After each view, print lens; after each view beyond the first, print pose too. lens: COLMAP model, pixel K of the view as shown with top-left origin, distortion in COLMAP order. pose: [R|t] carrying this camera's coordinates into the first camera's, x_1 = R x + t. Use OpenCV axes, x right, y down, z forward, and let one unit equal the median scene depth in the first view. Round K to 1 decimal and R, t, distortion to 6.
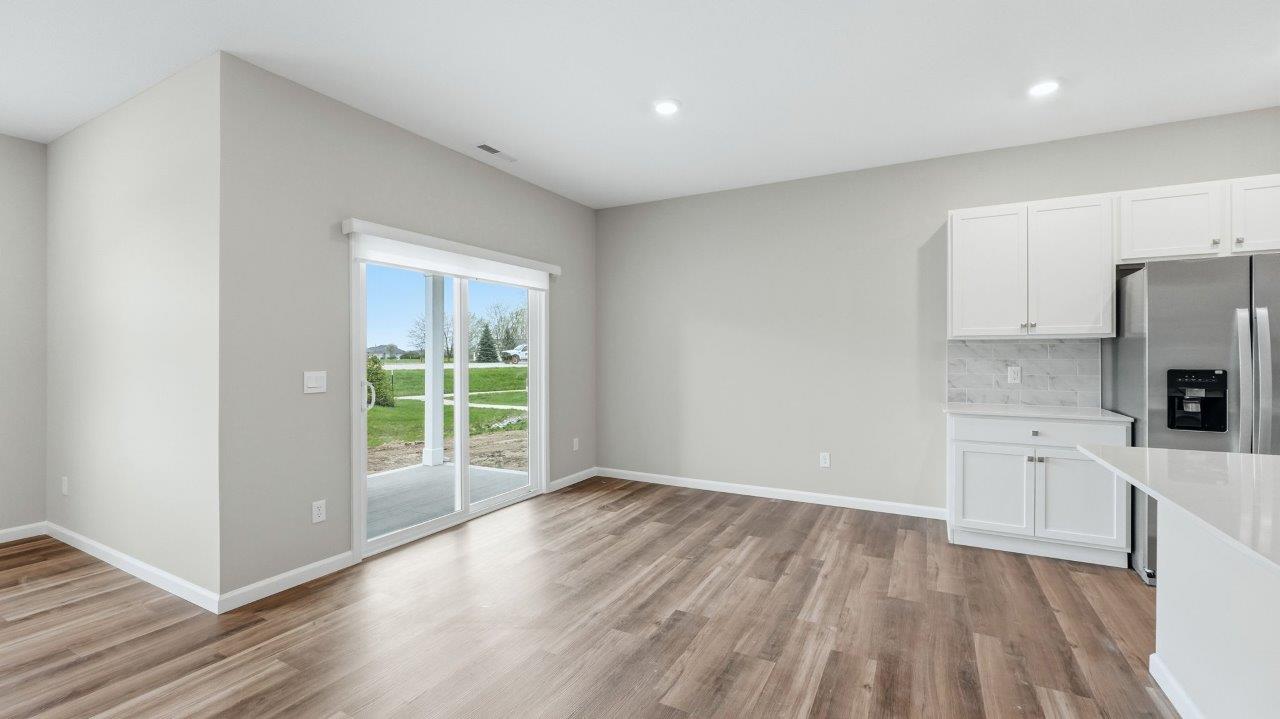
lens RADIAL K [[534.5, 0, 638.6], [0, 534.5, 352.6], [0, 0, 1]] dist [-0.005297, -0.000152]
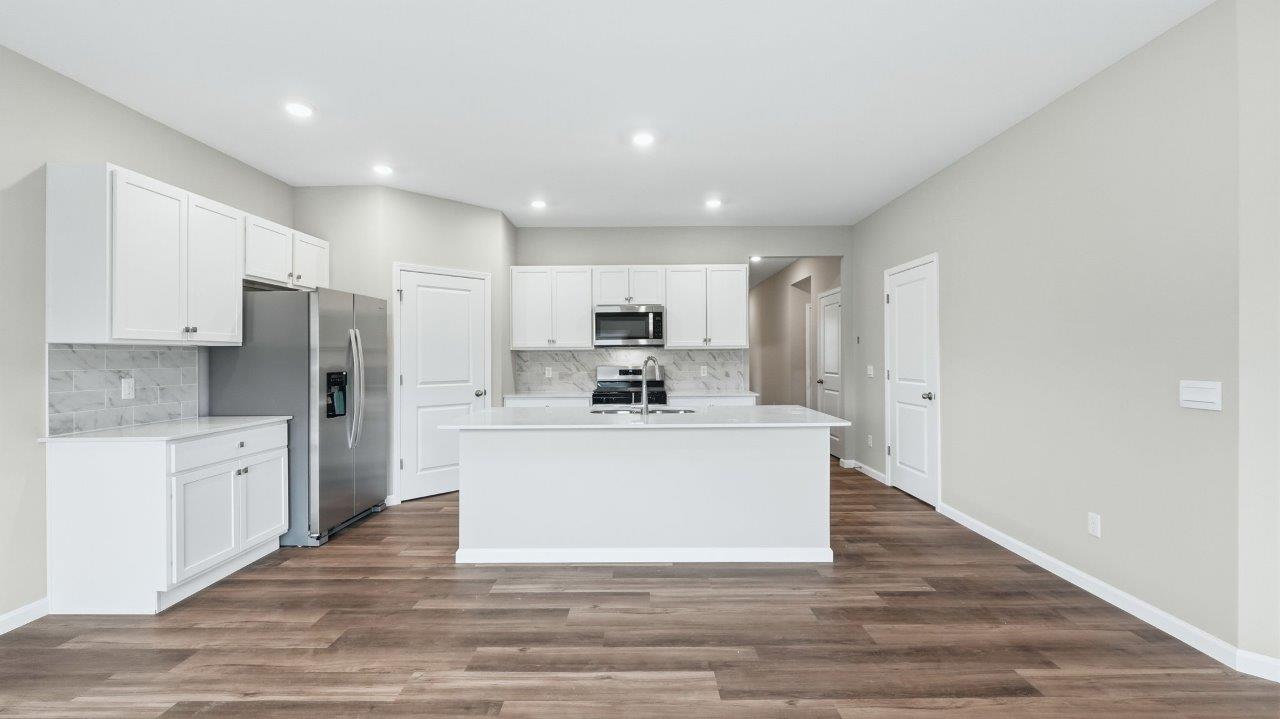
lens RADIAL K [[531.4, 0, 638.9], [0, 531.4, 358.0], [0, 0, 1]] dist [-0.002983, -0.000103]
pose [[-0.472546, 0.001378, 0.881305, -0.435475], [0.006278, 0.999979, 0.001803, -0.001454], [-0.881284, 0.006385, -0.472545, 0.820793]]
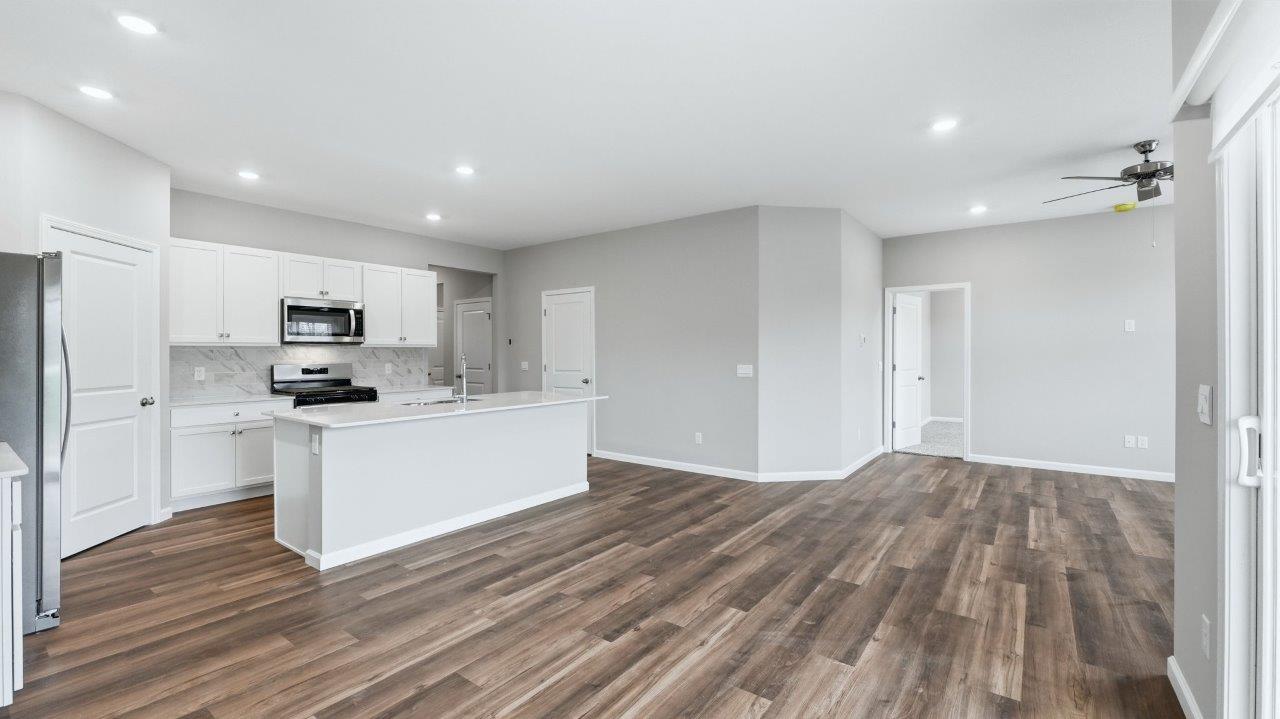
lens RADIAL K [[533.1, 0, 638.4], [0, 533.1, 356.0], [0, 0, 1]] dist [-0.003565, -0.000056]
pose [[-0.989033, 0.002459, 0.147677, -0.086893], [0.003048, 0.999988, 0.003763, -0.000799], [-0.147666, 0.004172, -0.989029, 1.519099]]
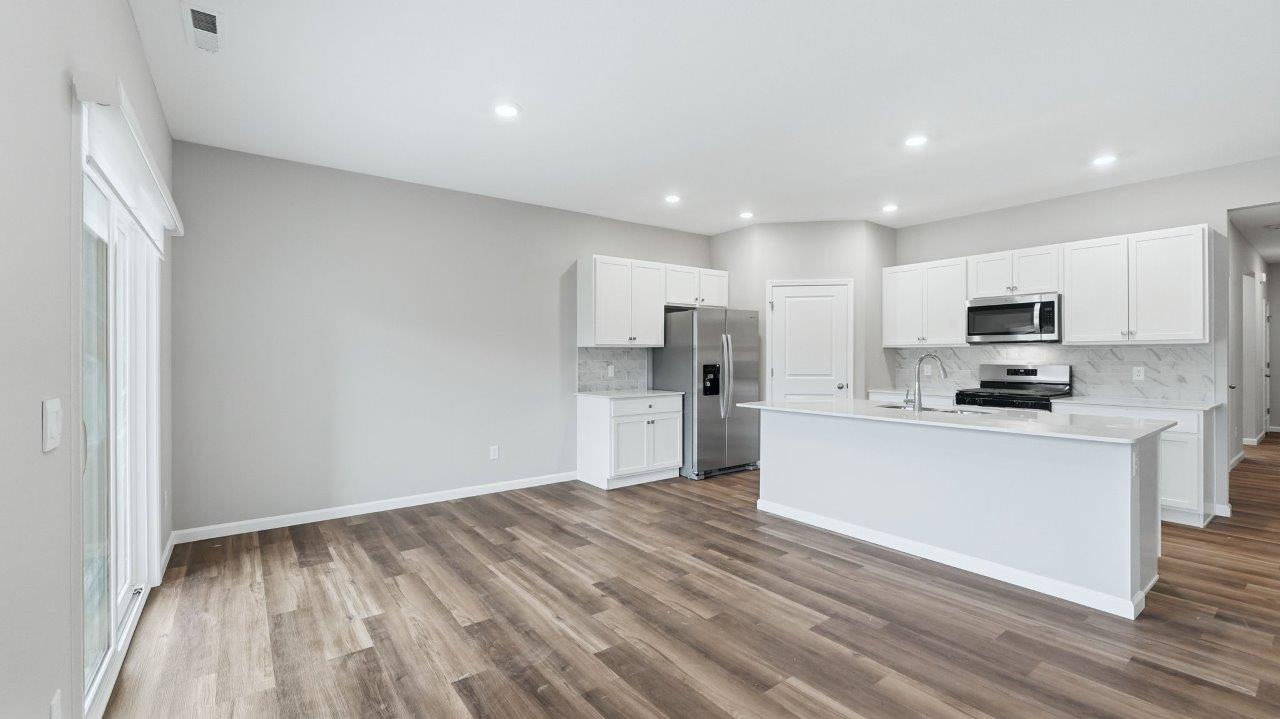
lens RADIAL K [[534.5, 0, 638.6], [0, 534.5, 352.6], [0, 0, 1]] dist [-0.005297, -0.000152]
pose [[0.419710, 0.004609, 0.907647, -0.740167], [0.001970, 0.999980, -0.005989, -0.000549], [-0.907656, 0.004302, 0.419692, 0.352471]]
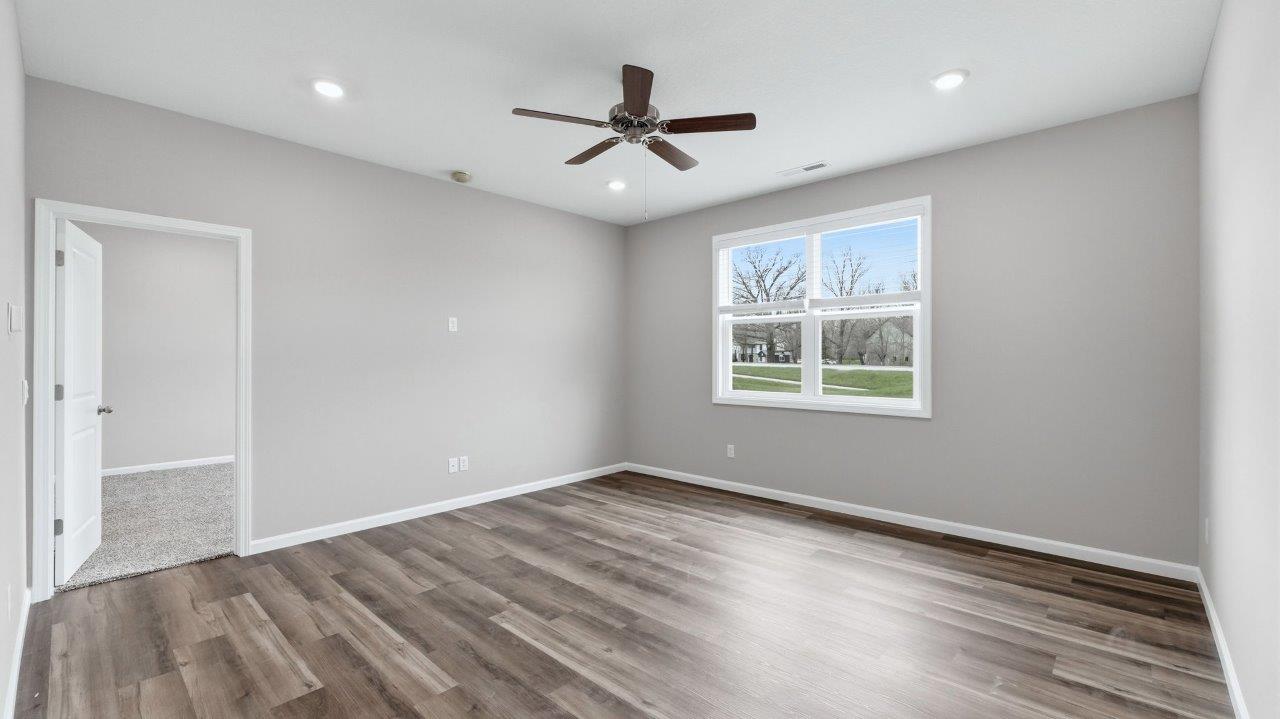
lens RADIAL K [[533.1, 0, 638.4], [0, 533.1, 356.0], [0, 0, 1]] dist [-0.003565, -0.000056]
pose [[-0.248052, -0.001494, -0.968746, -0.158079], [0.000820, 0.999998, -0.001752, 0.000876], [0.968746, -0.001229, -0.248050, 0.441282]]
